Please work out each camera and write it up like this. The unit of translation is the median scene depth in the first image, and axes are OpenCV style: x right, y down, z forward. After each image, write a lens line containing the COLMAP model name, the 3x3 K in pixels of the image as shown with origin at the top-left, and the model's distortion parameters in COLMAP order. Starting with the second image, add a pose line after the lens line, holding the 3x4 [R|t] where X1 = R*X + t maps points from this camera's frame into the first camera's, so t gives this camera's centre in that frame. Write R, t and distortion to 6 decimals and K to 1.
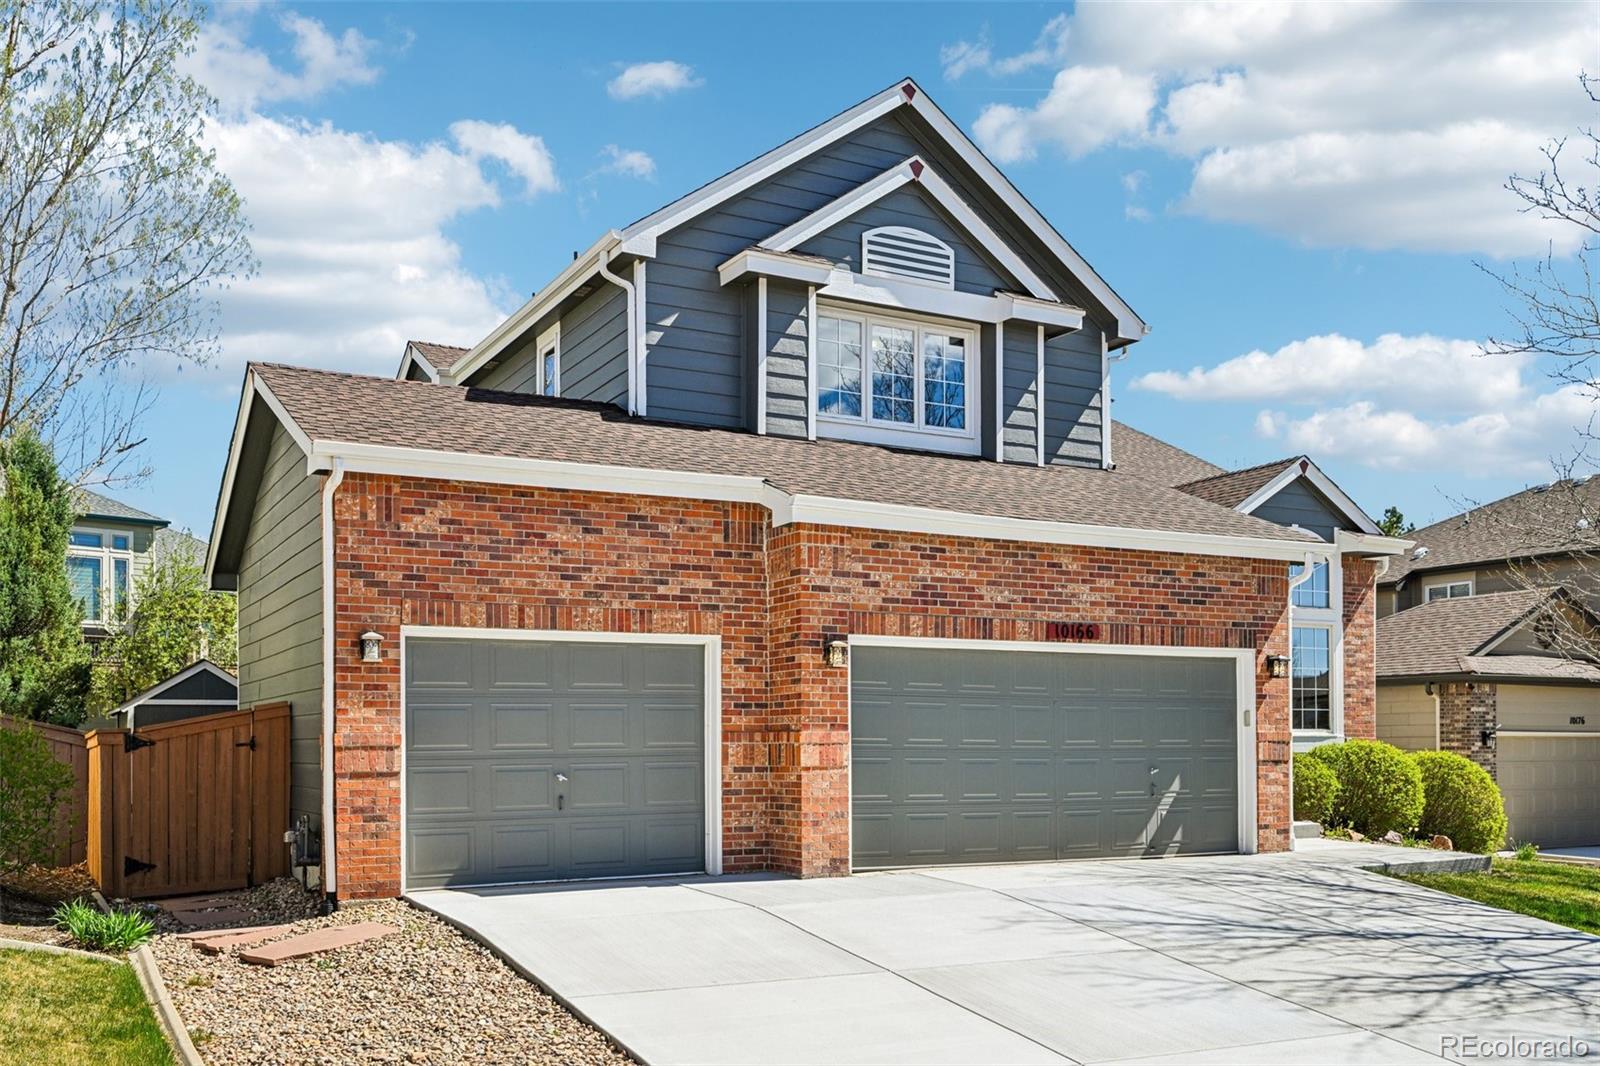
lens RADIAL K [[1372.3, 0, 800.2], [0, 1372.3, 535.3], [0, 0, 1]] dist [0.005541, 0.014119]
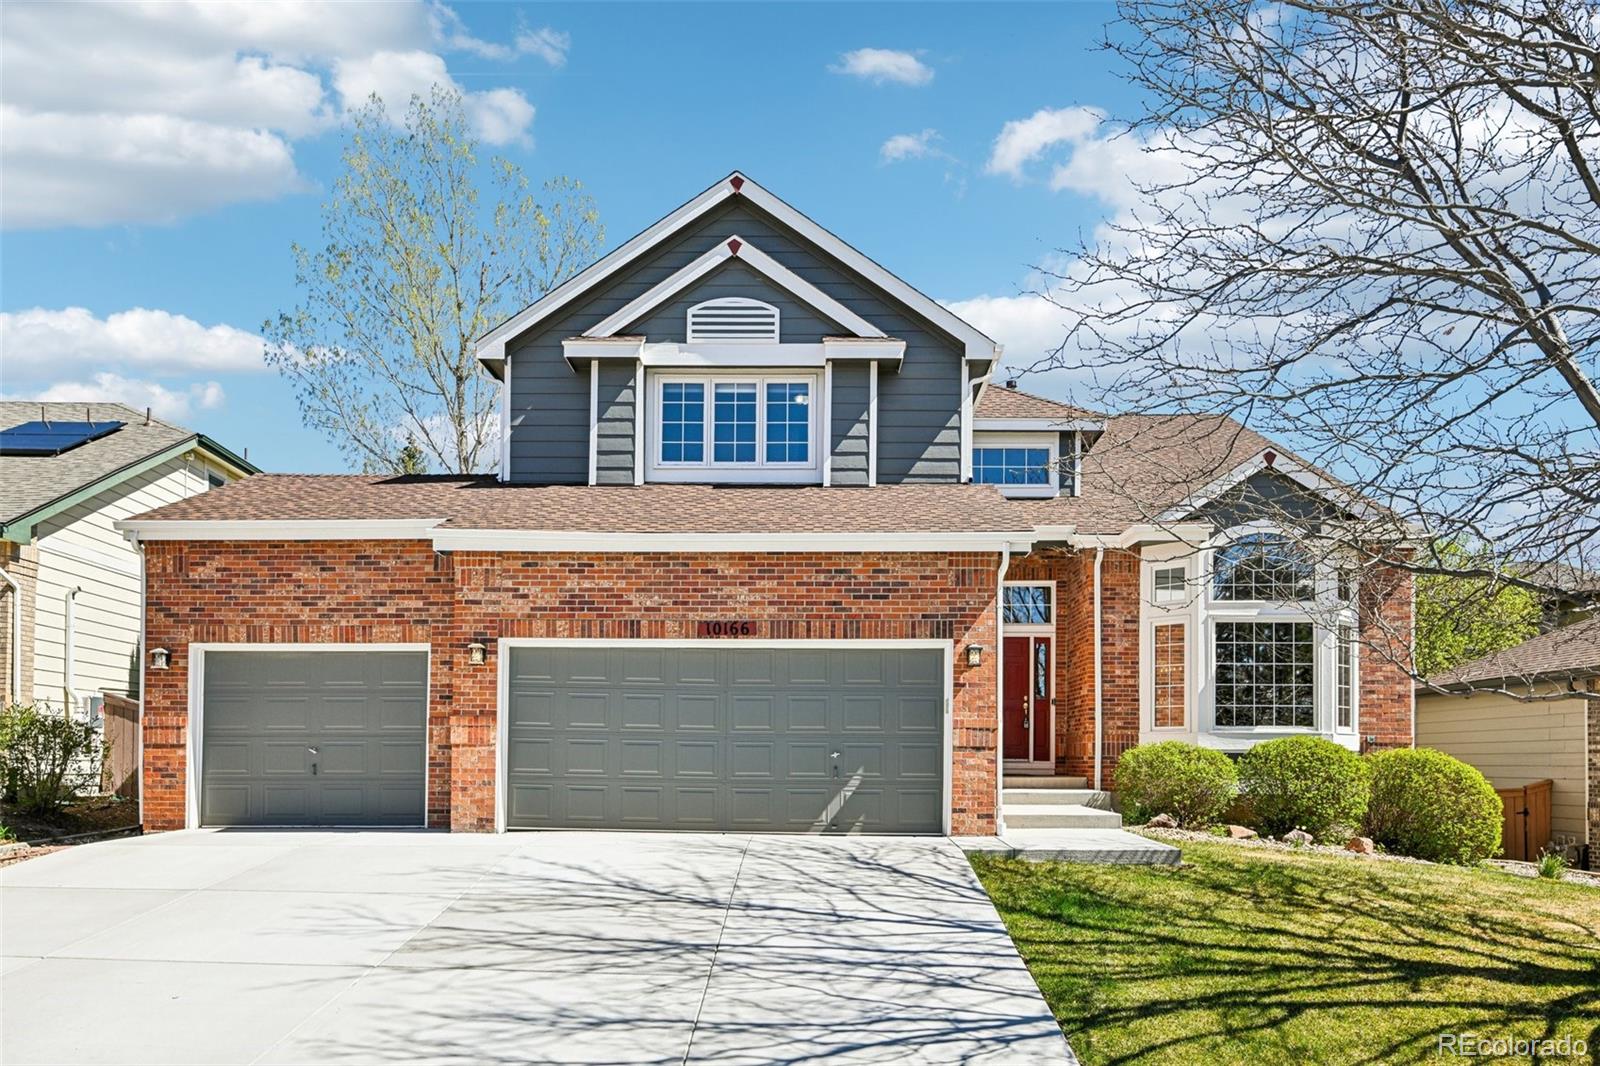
lens RADIAL K [[1078.1, 0, 794.3], [0, 1078.1, 590.7], [0, 0, 1]] dist [0.010073, 0.003708]
pose [[0.875410, -0.063880, -0.479142, 0.683153], [0.062395, 0.997870, -0.019039, 0.060095], [0.479337, -0.013229, 0.877531, 0.255498]]
